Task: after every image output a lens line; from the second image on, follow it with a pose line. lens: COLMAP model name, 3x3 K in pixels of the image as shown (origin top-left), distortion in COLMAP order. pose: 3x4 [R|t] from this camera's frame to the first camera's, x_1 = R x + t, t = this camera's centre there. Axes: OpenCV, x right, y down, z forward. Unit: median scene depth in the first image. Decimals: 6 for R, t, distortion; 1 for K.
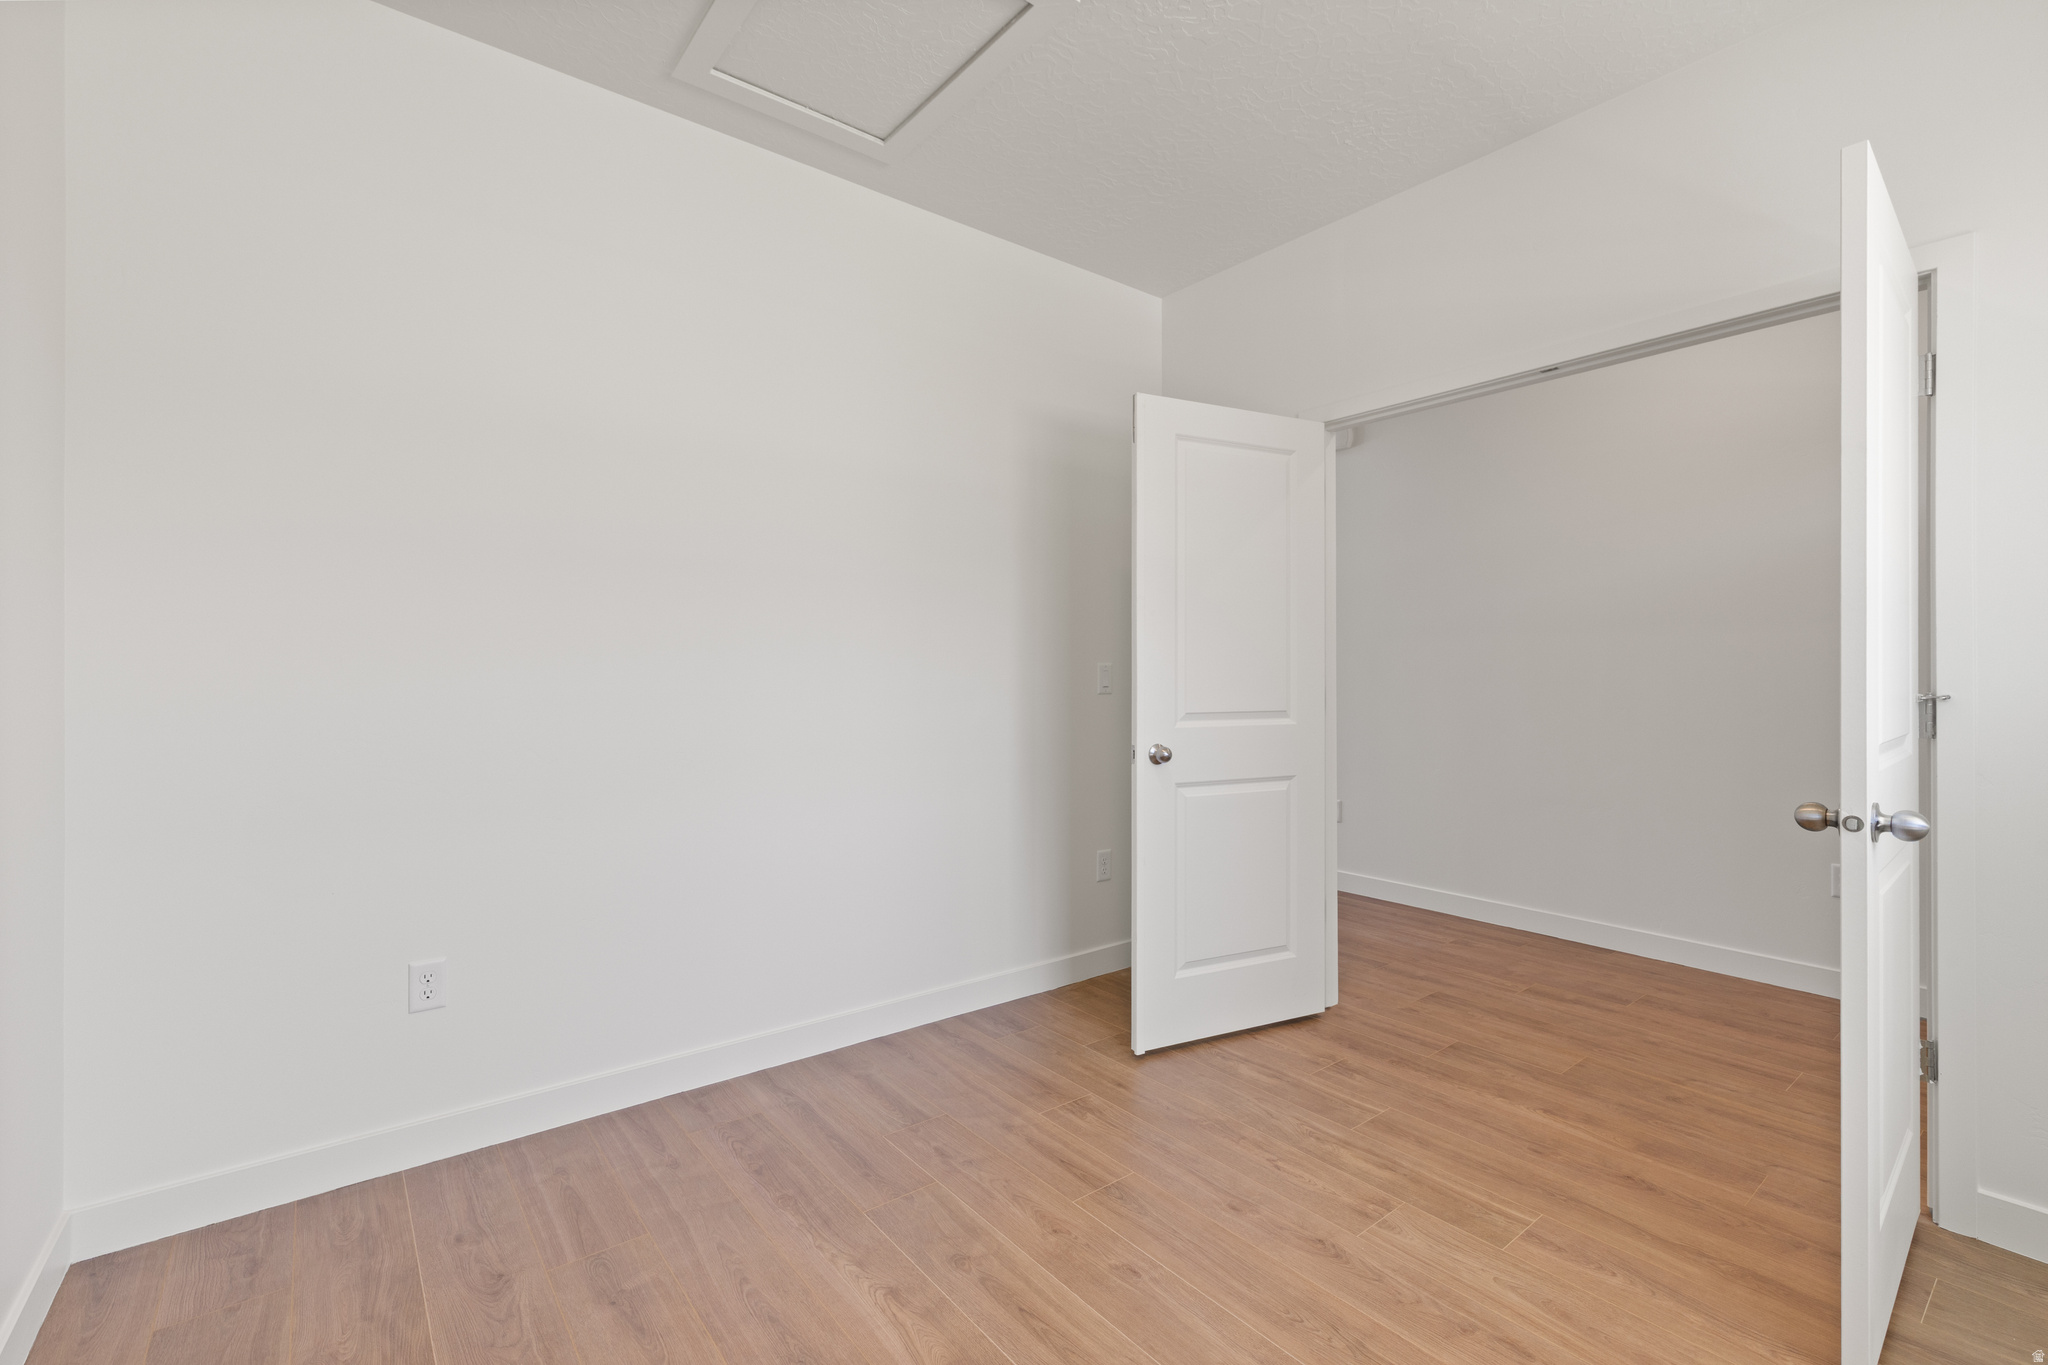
lens RADIAL K [[894.4, 0, 1027.1], [0, 894.4, 677.5], [0, 0, 1]] dist [0.001737, 0.000199]
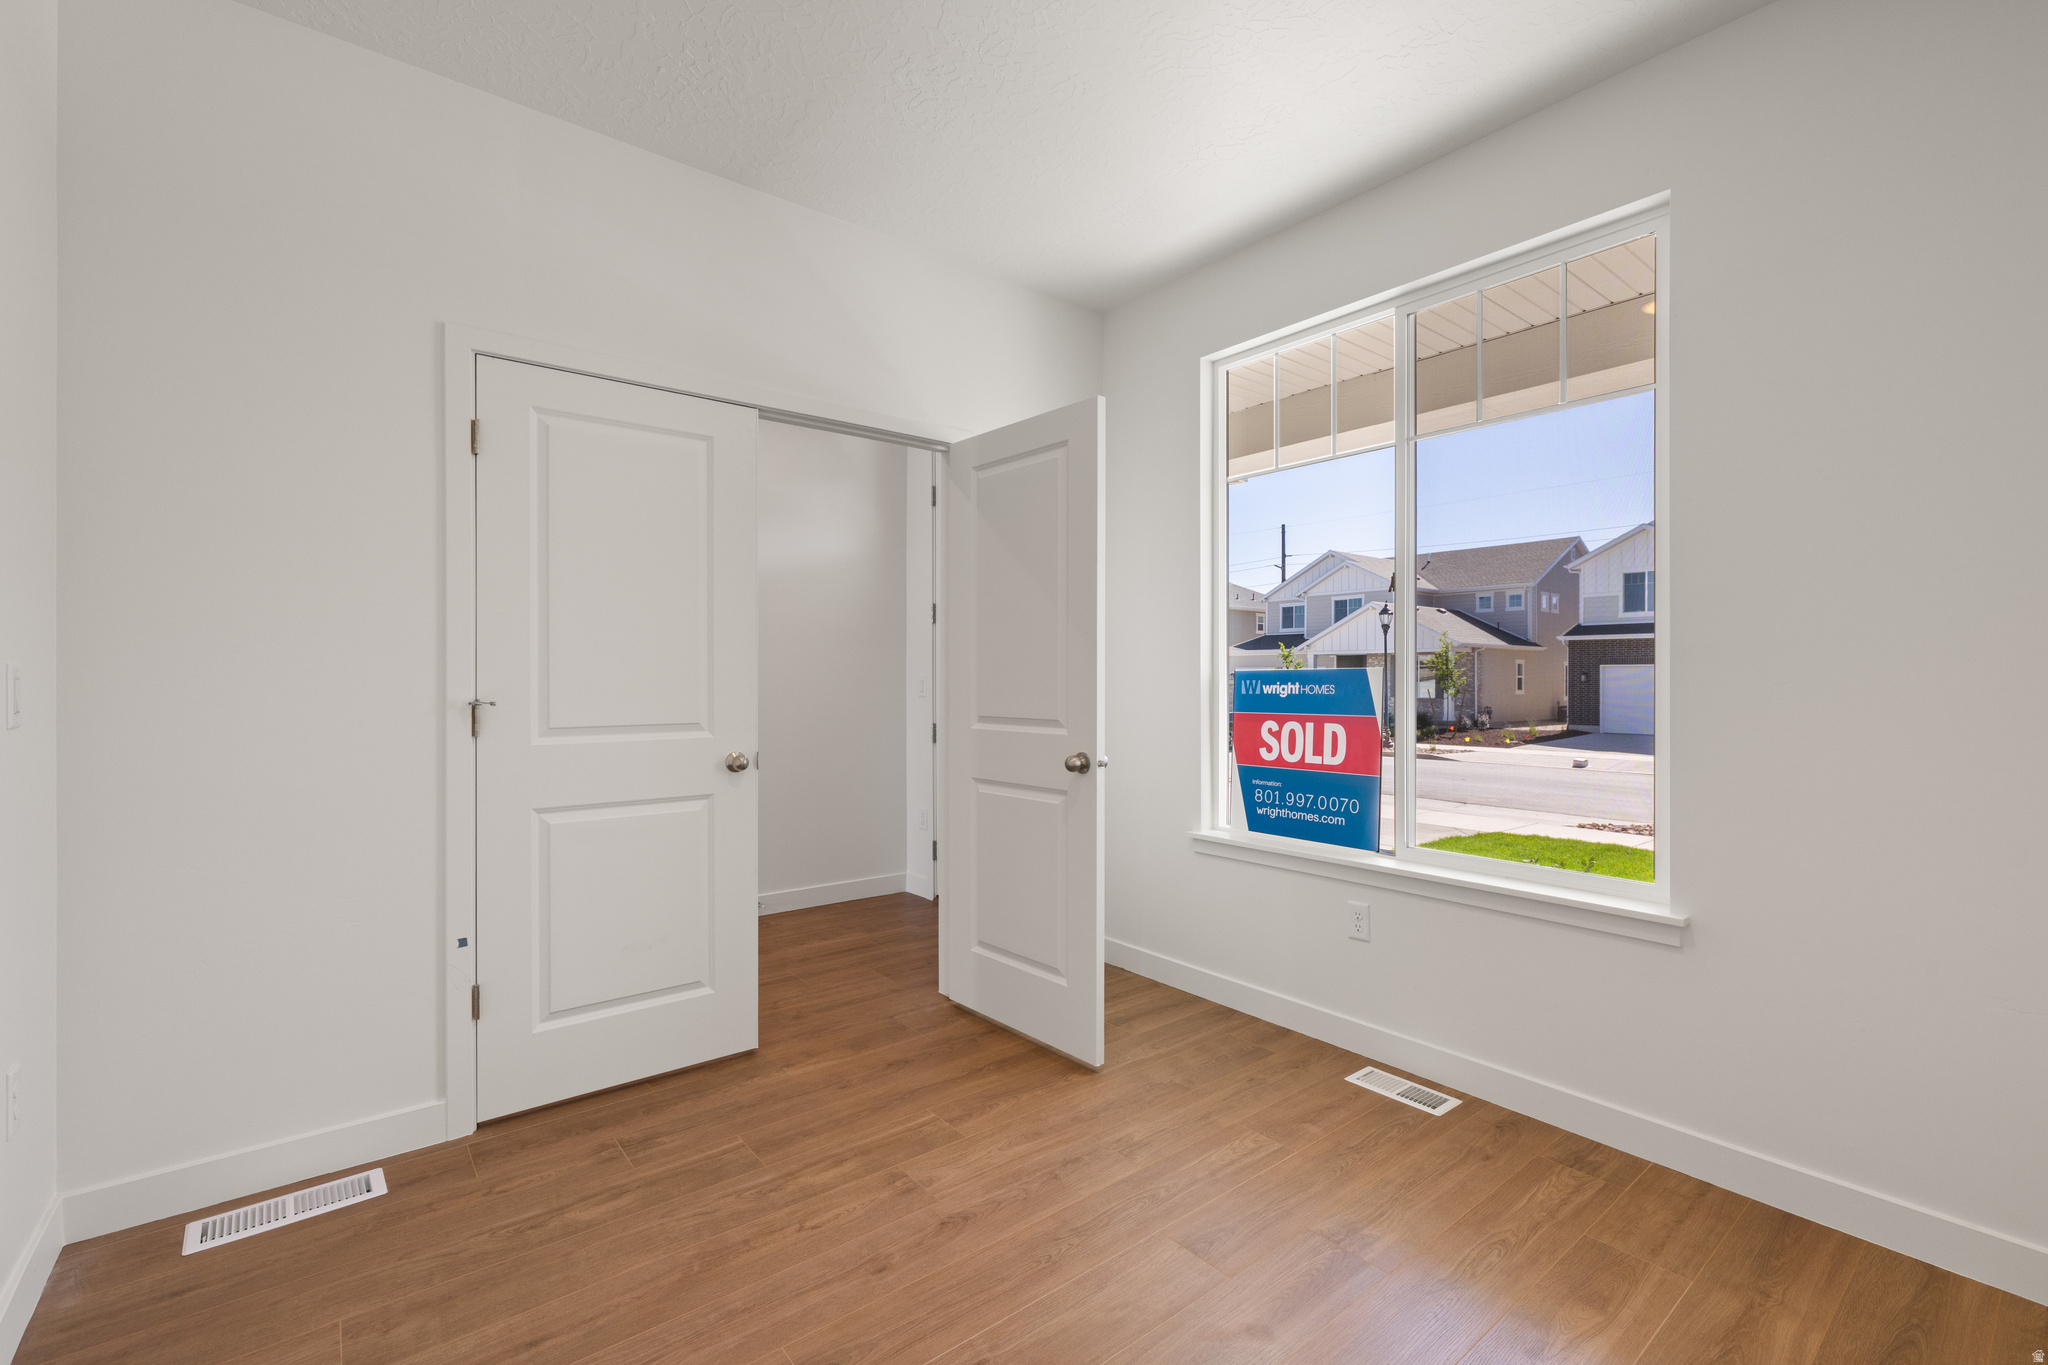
lens RADIAL K [[894.4, 0, 1027.1], [0, 894.4, 683.8], [0, 0, 1]] dist [0.001737, 0.000199]
pose [[-0.016896, -0.004410, 0.999848, -0.612565], [0.000694, 0.999990, 0.004422, -0.006510], [-0.999857, 0.000769, -0.016893, 0.782004]]
